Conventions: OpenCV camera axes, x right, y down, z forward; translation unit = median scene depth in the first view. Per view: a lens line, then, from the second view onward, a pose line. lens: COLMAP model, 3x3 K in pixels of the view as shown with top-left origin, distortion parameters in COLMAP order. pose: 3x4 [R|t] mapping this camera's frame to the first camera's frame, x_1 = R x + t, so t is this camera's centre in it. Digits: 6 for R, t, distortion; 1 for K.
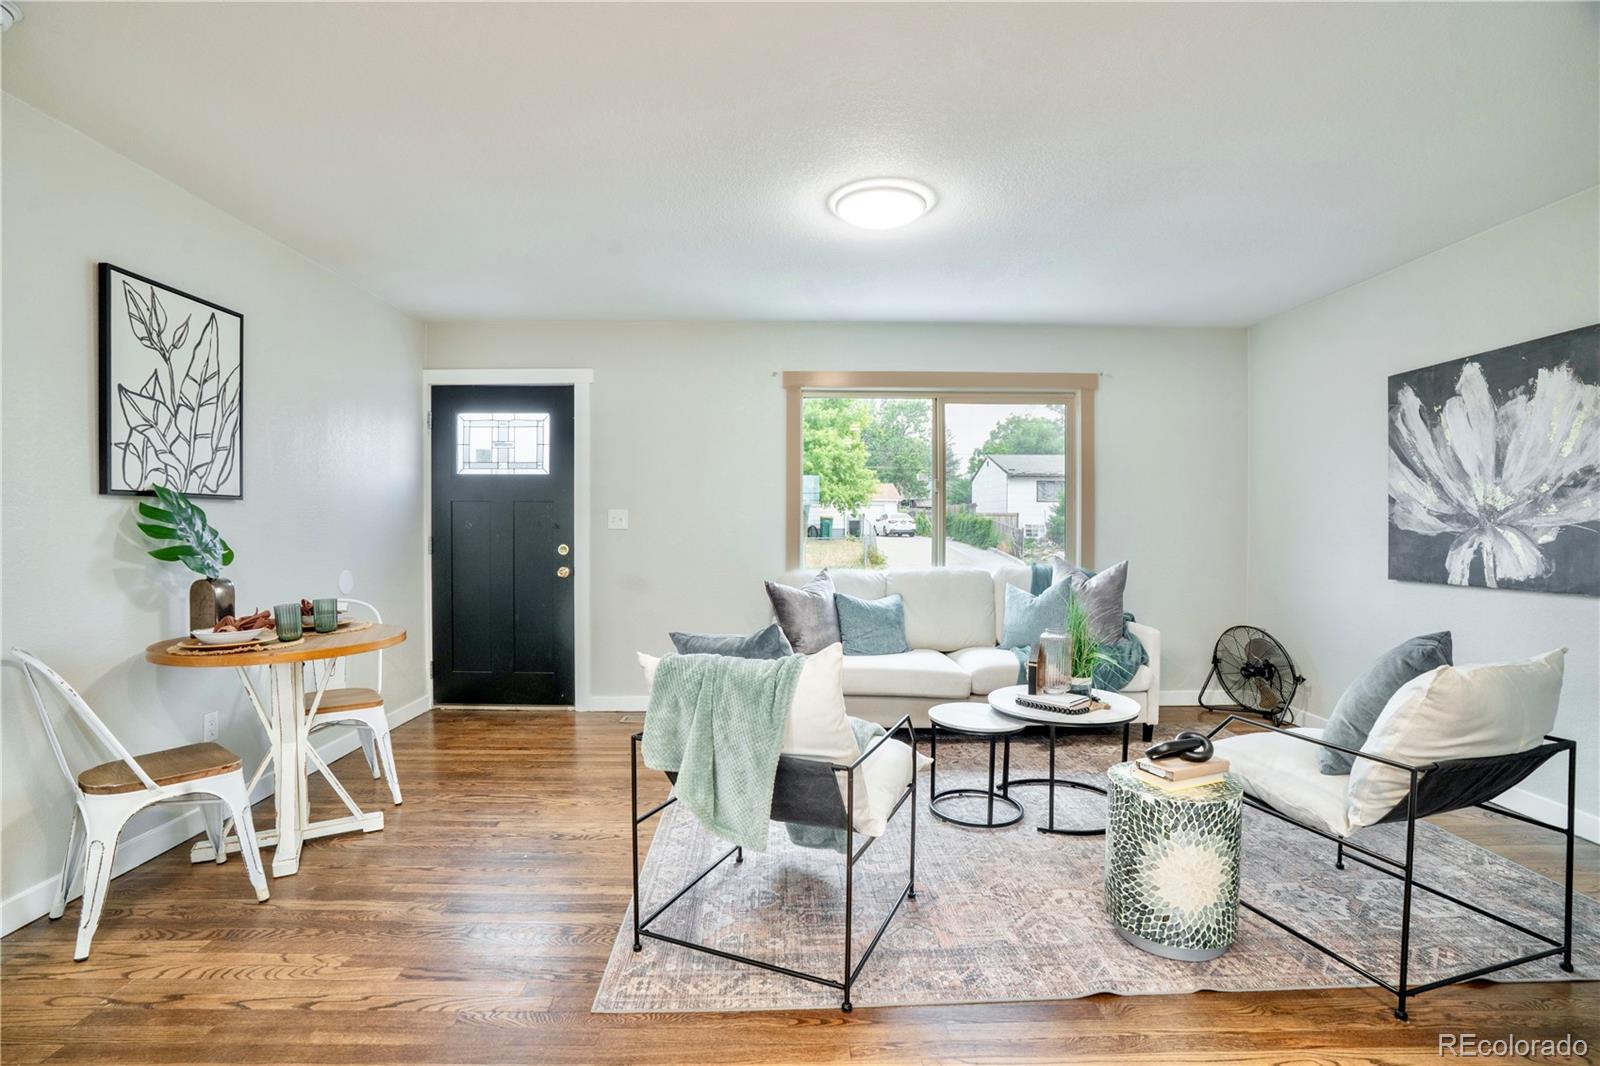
lens RADIAL K [[727.6, 0, 800.0], [0, 727.6, 533.0], [0, 0, 1]] dist [-0.054360, 0.016363]
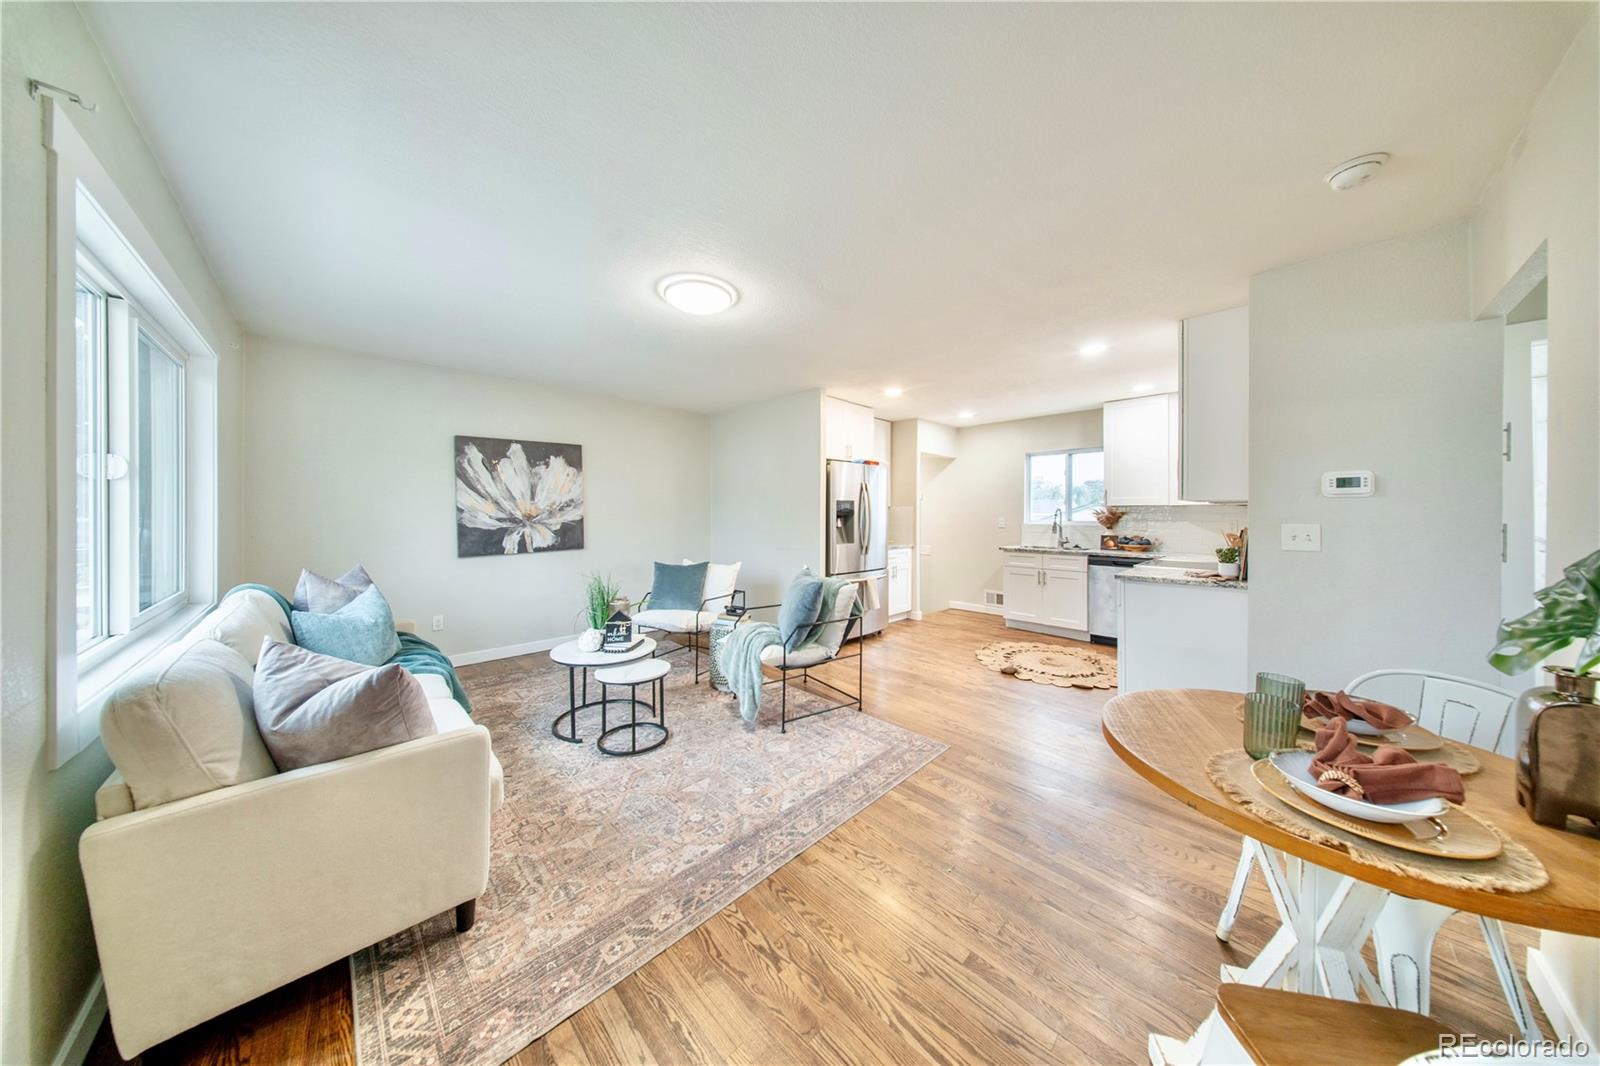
lens RADIAL K [[480.6, 0, 786.7], [0, 480.6, 514.0], [0, 0, 1]] dist [0.000148, 0.000006]
pose [[-0.661578, -0.005498, 0.749856, -0.714024], [0.009407, 0.999834, 0.015630, -0.061182], [-0.749817, 0.017395, -0.661416, 1.559128]]
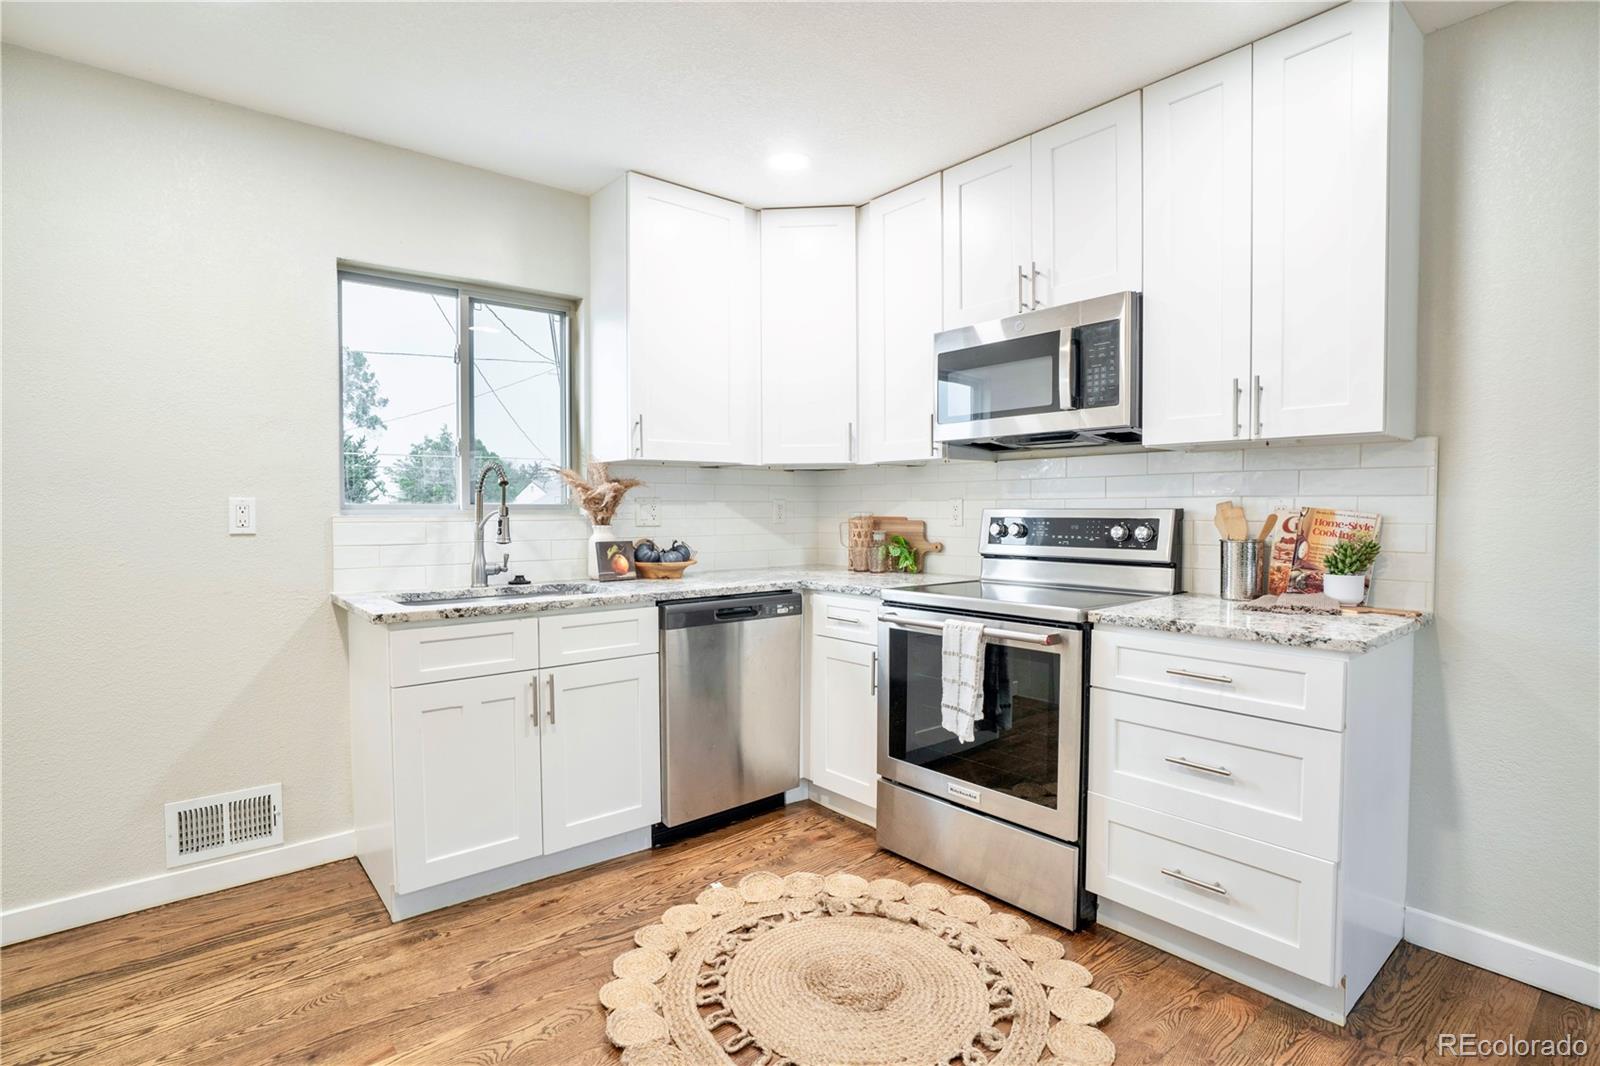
lens RADIAL K [[785.2, 0, 795.1], [0, 785.2, 535.2], [0, 0, 1]] dist [-0.074286, 0.032215]
pose [[-0.780188, 0.019441, -0.625243, 0.366303], [-0.010758, 0.998952, 0.044485, 0.002129], [0.625453, 0.041433, -0.779161, 0.401319]]
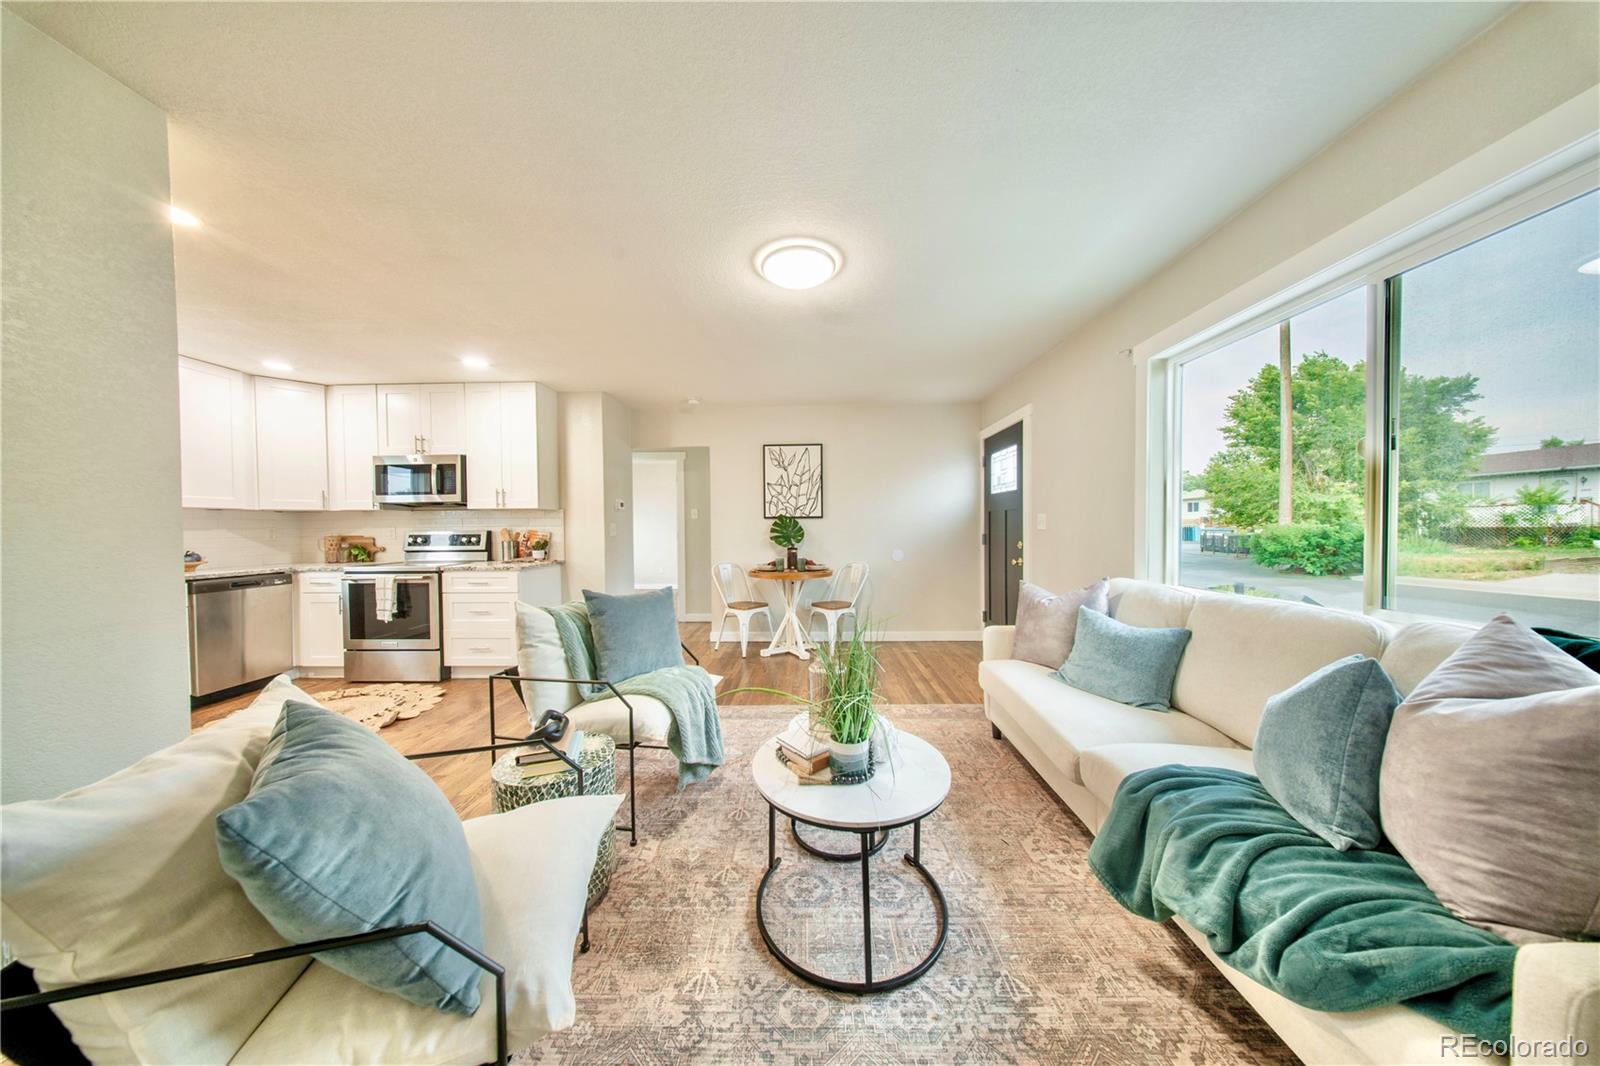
lens RADIAL K [[471.2, 0, 799.4], [0, 471.2, 537.1], [0, 0, 1]] dist [0.001159, -0.000087]
pose [[-0.048430, 0.020314, -0.998620, 0.973246], [-0.008694, 0.999747, 0.020759, -0.014093], [0.998789, 0.009688, -0.048242, 1.097984]]
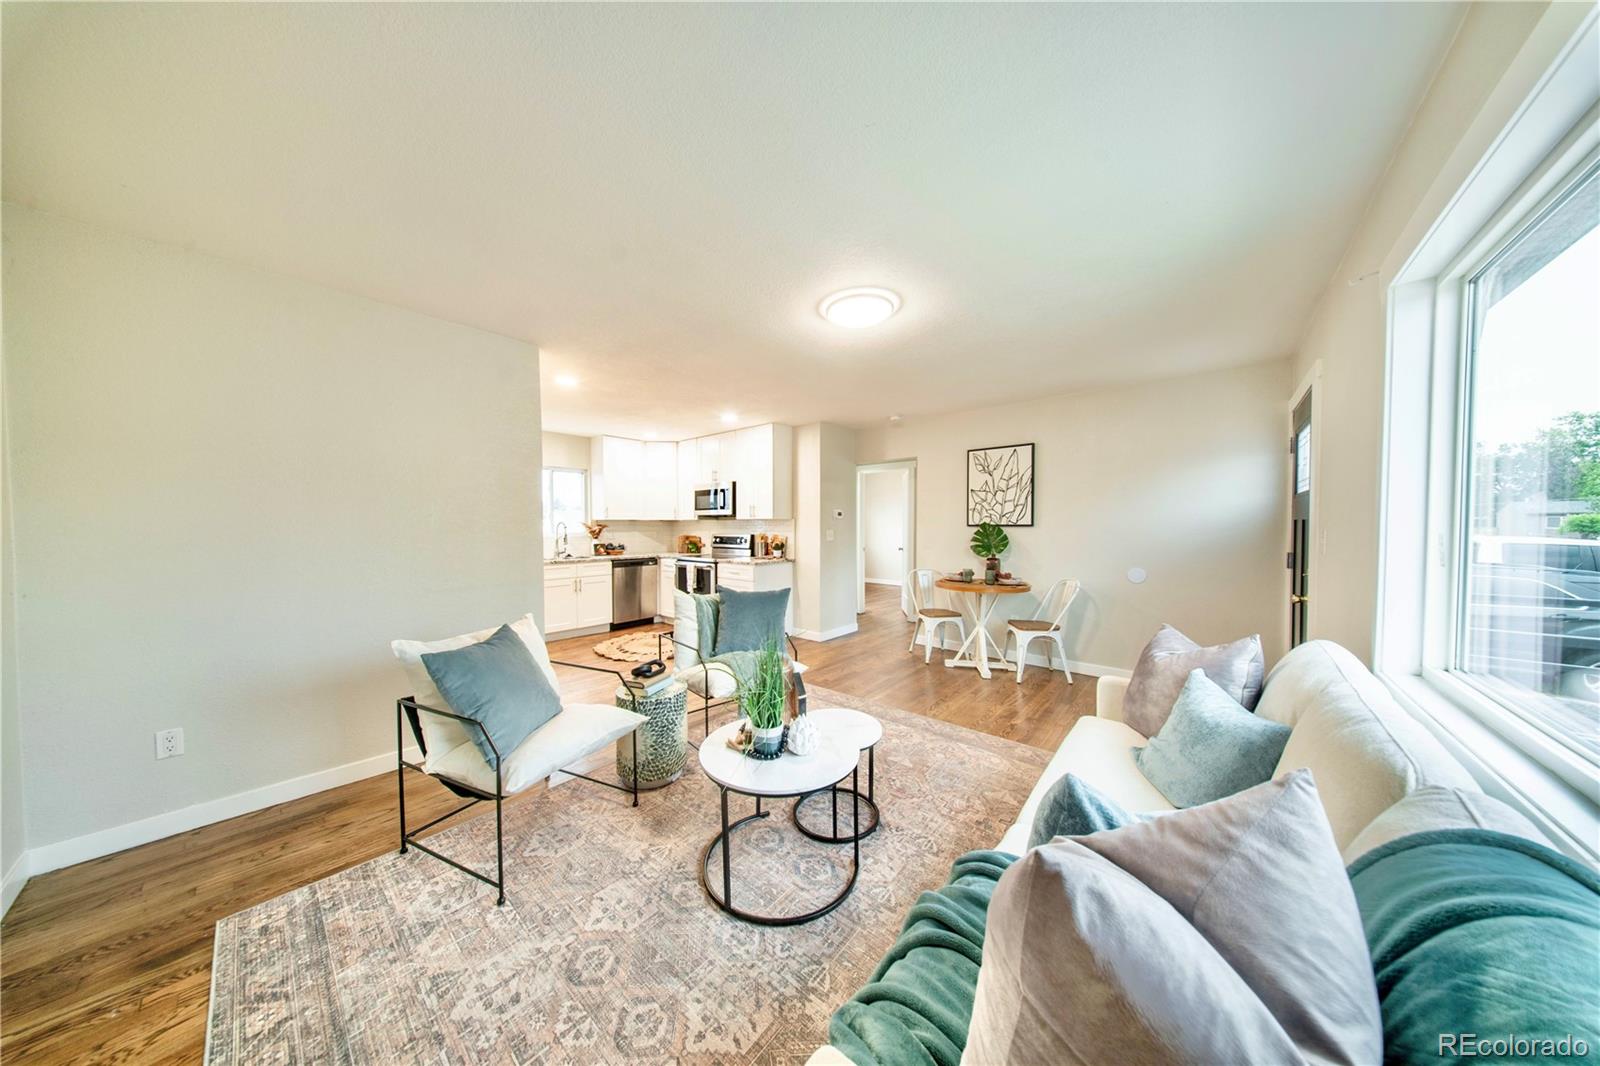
lens RADIAL K [[471.2, 0, 799.4], [0, 471.2, 537.1], [0, 0, 1]] dist [0.001159, -0.000087]
pose [[-0.673967, 0.019073, -0.738515, 0.895150], [-0.012277, 0.999239, 0.037010, -0.064403], [0.738659, 0.034010, -0.673221, 1.606932]]
